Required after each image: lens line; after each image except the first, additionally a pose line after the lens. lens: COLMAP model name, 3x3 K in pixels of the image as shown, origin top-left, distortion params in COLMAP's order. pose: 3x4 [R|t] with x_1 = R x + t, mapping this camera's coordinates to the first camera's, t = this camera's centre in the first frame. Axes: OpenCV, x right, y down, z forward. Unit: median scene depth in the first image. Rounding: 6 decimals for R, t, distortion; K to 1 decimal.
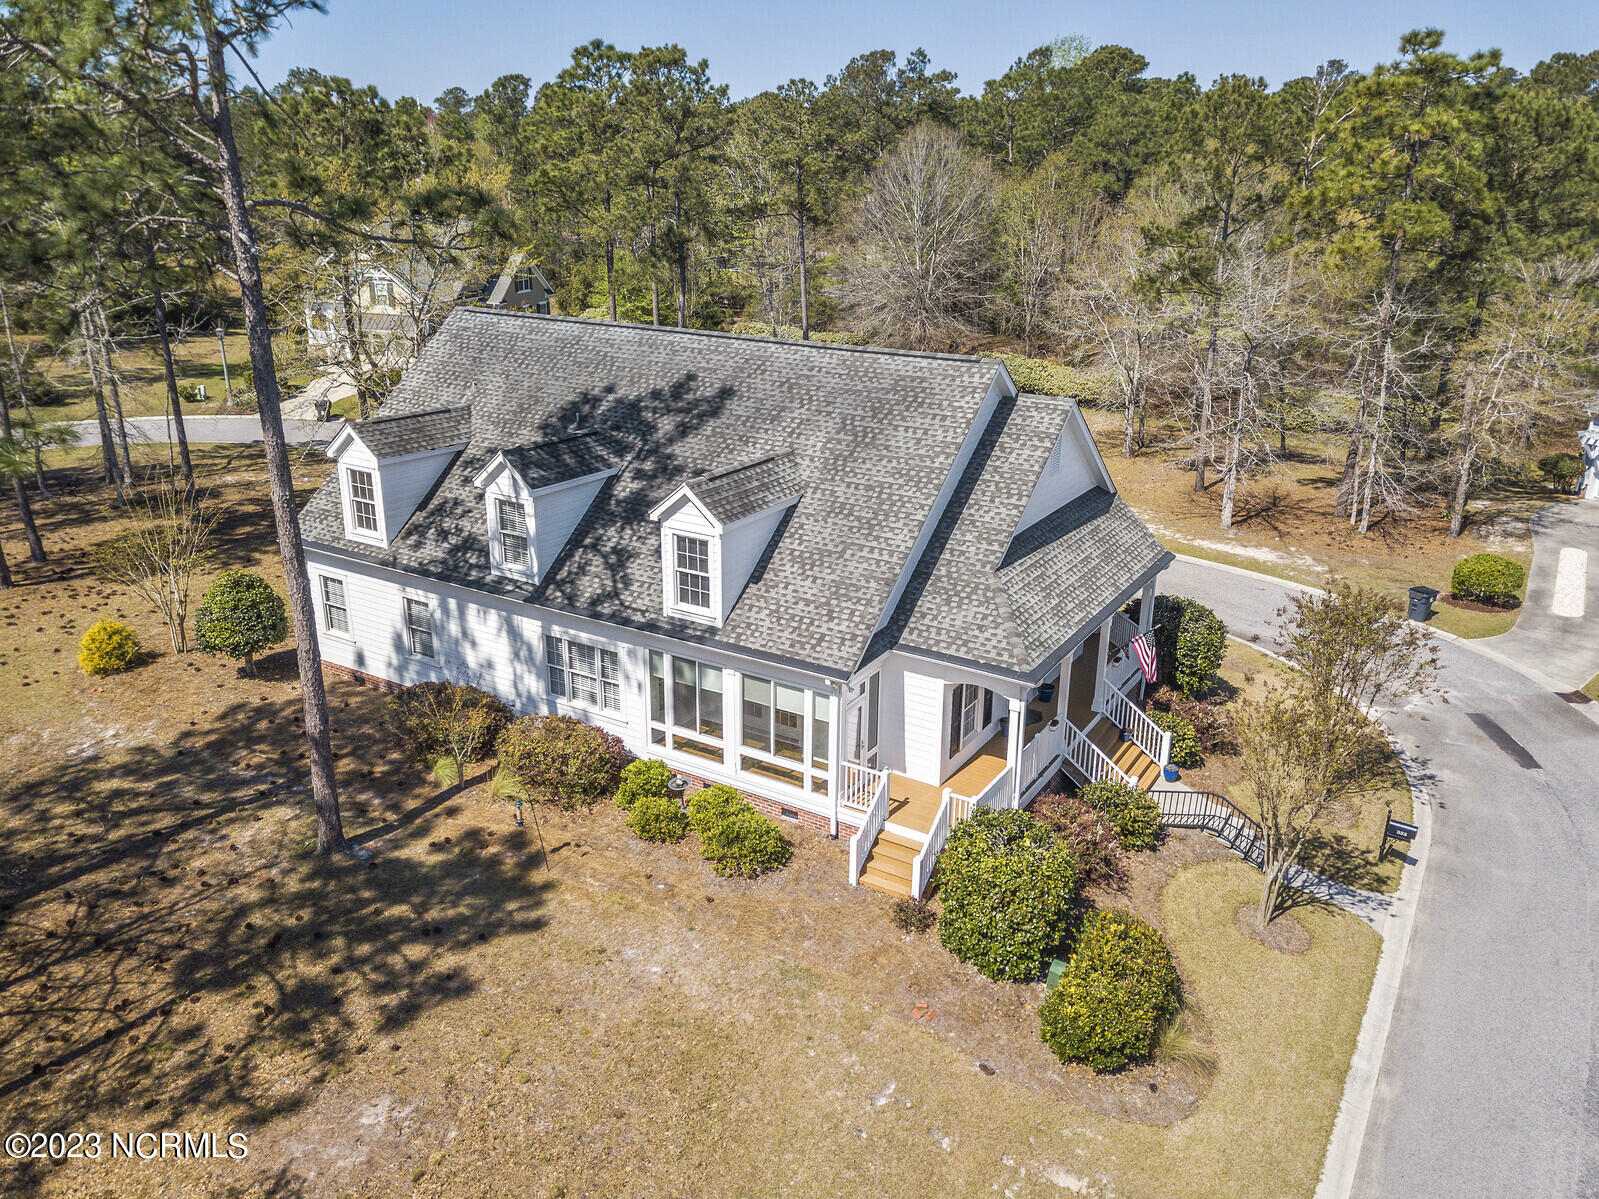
lens RADIAL K [[1227.8, 0, 823.5], [0, 1227.8, 589.2], [0, 0, 1]] dist [0.010813, -0.006722]
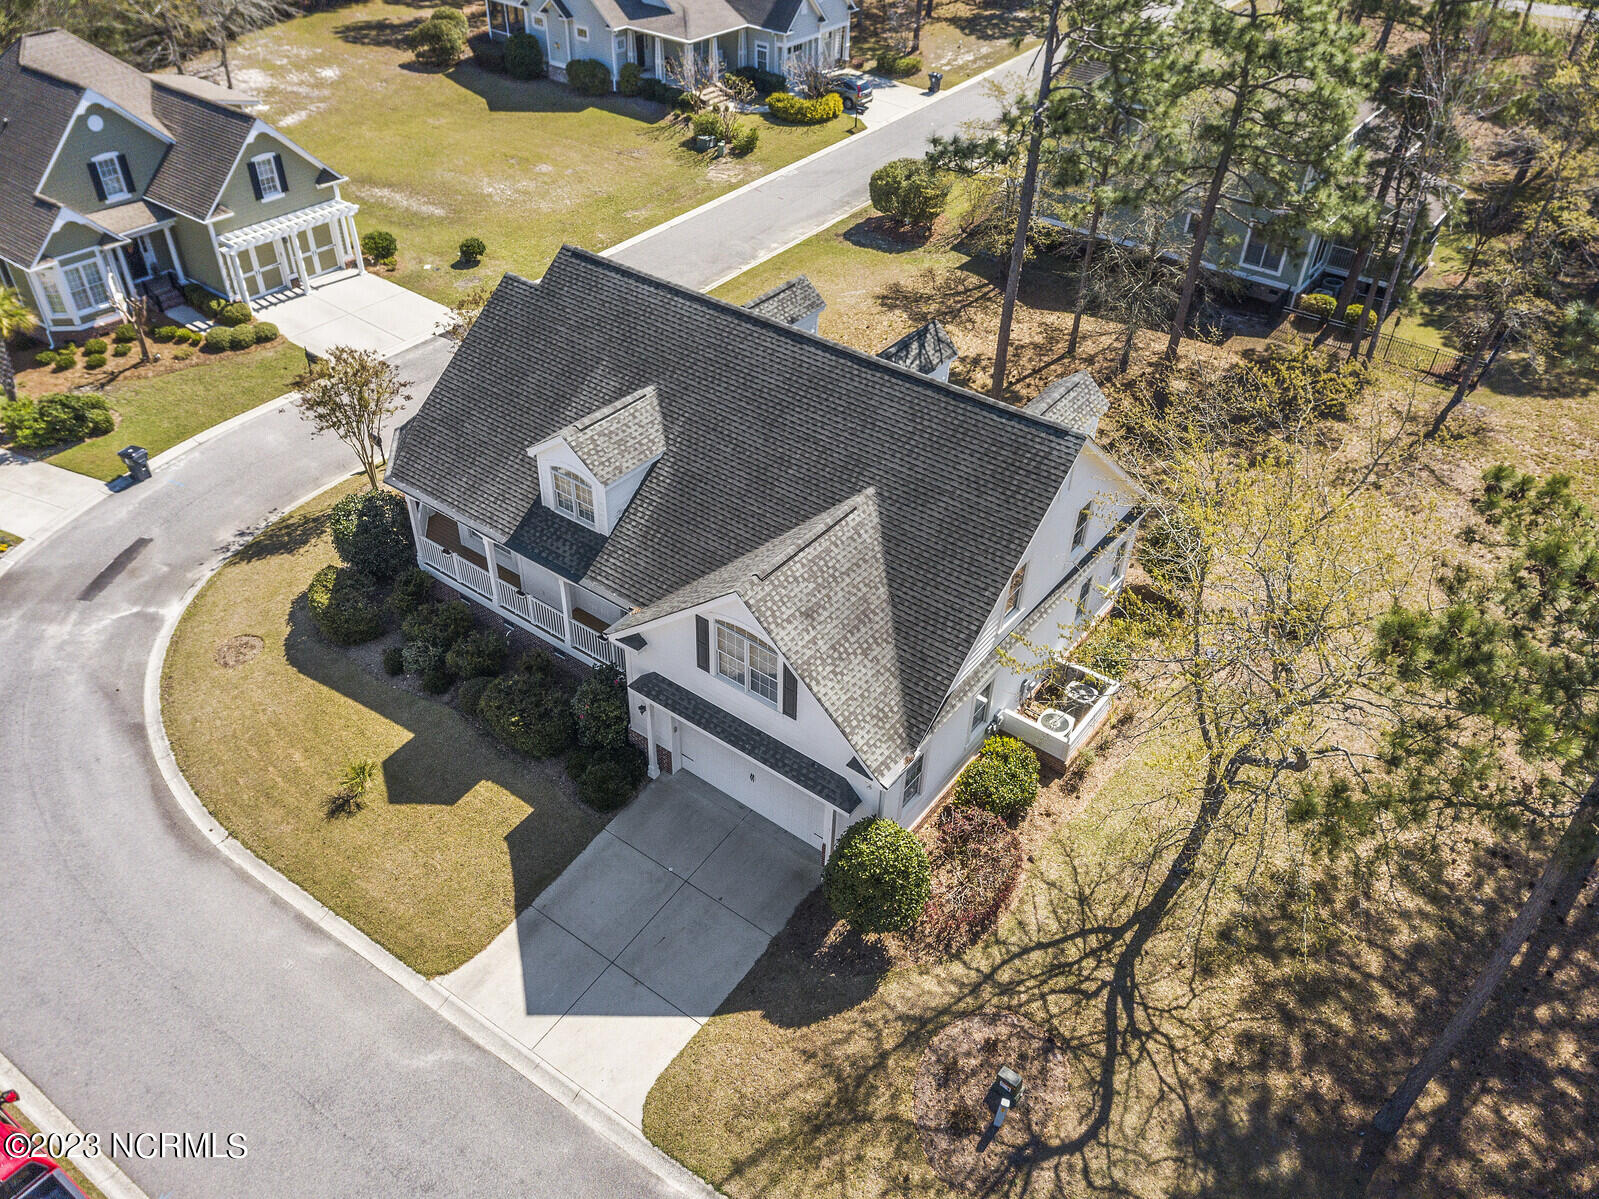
lens RADIAL K [[1227.8, 0, 823.5], [0, 1227.8, 589.2], [0, 0, 1]] dist [0.010813, -0.006722]
pose [[-0.994678, -0.096612, 0.035800, -0.217667], [-0.020824, 0.528807, 0.848487, -1.137505], [-0.100906, 0.843225, -0.528005, 2.015210]]
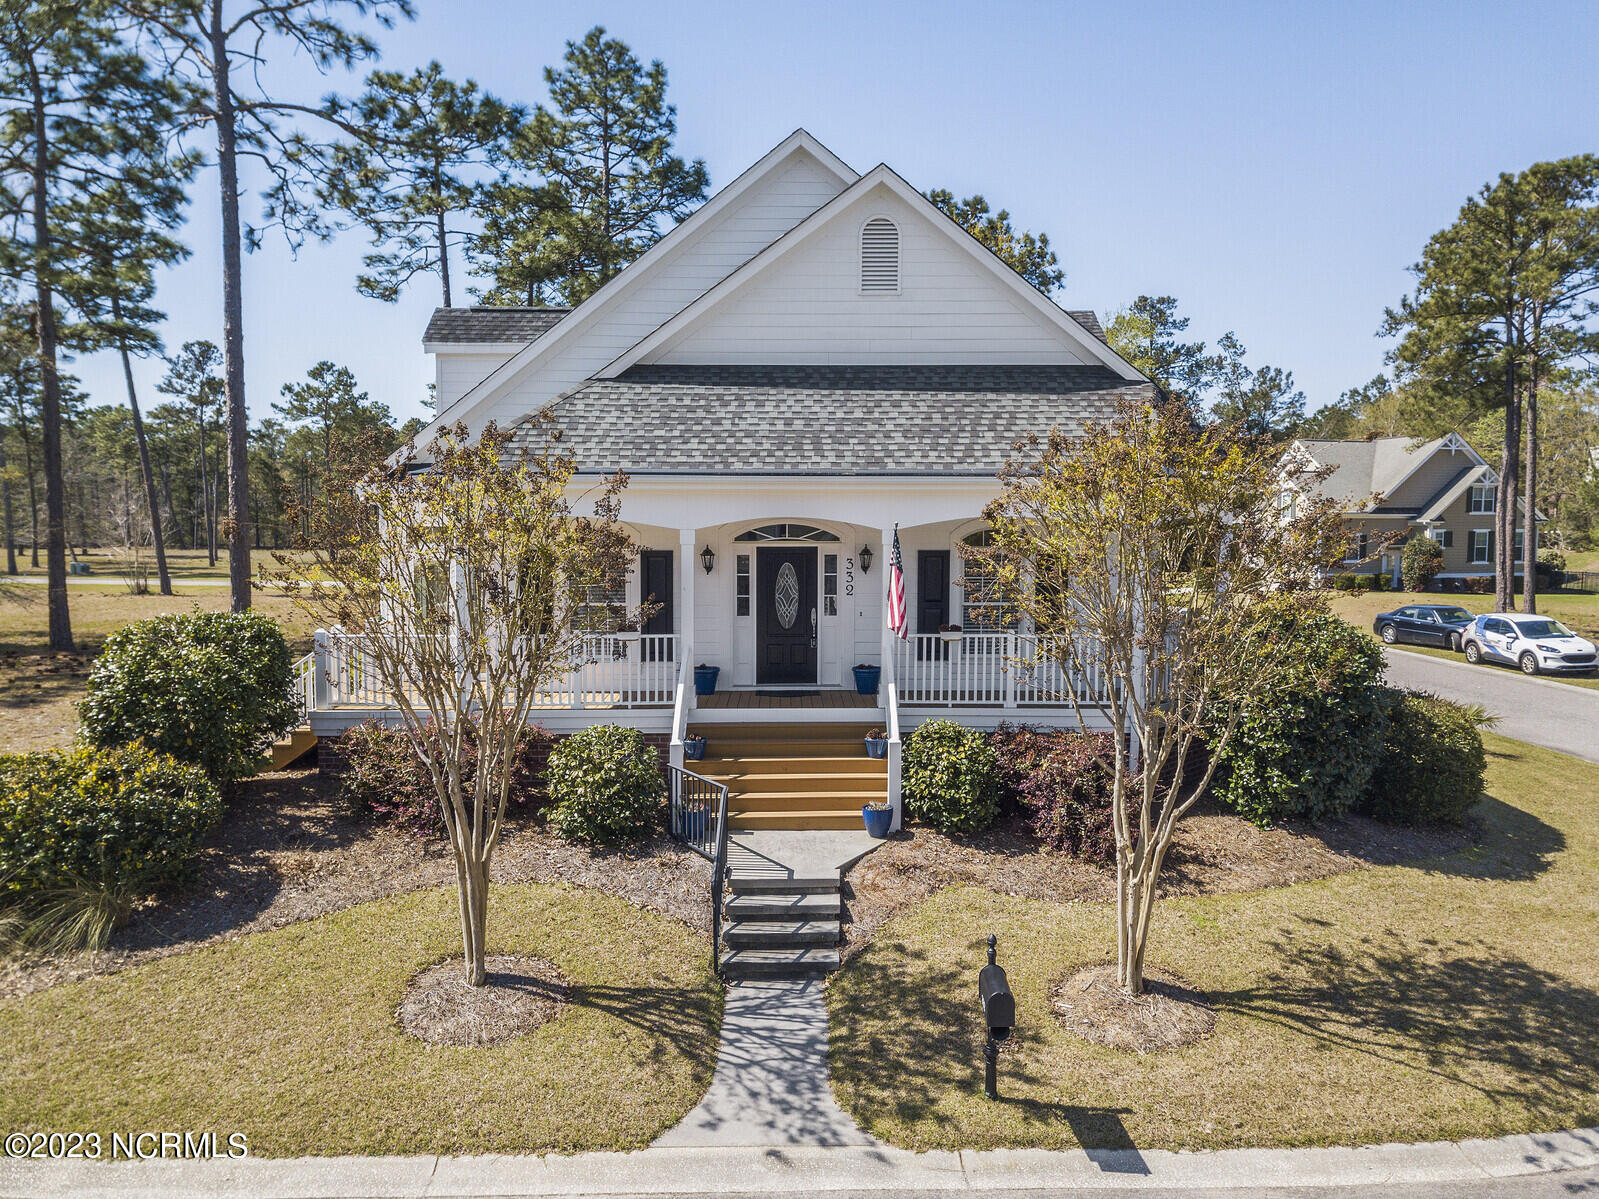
lens RADIAL K [[1234.9, 0, 799.5], [0, 1234.9, 599.5], [0, 0, 1]] dist [0.015606, -0.000396]
pose [[0.526384, 0.027975, -0.849787, 0.745406], [-0.279311, 0.949680, -0.141750, 0.155580], [0.803060, 0.311970, 0.507710, 0.746806]]
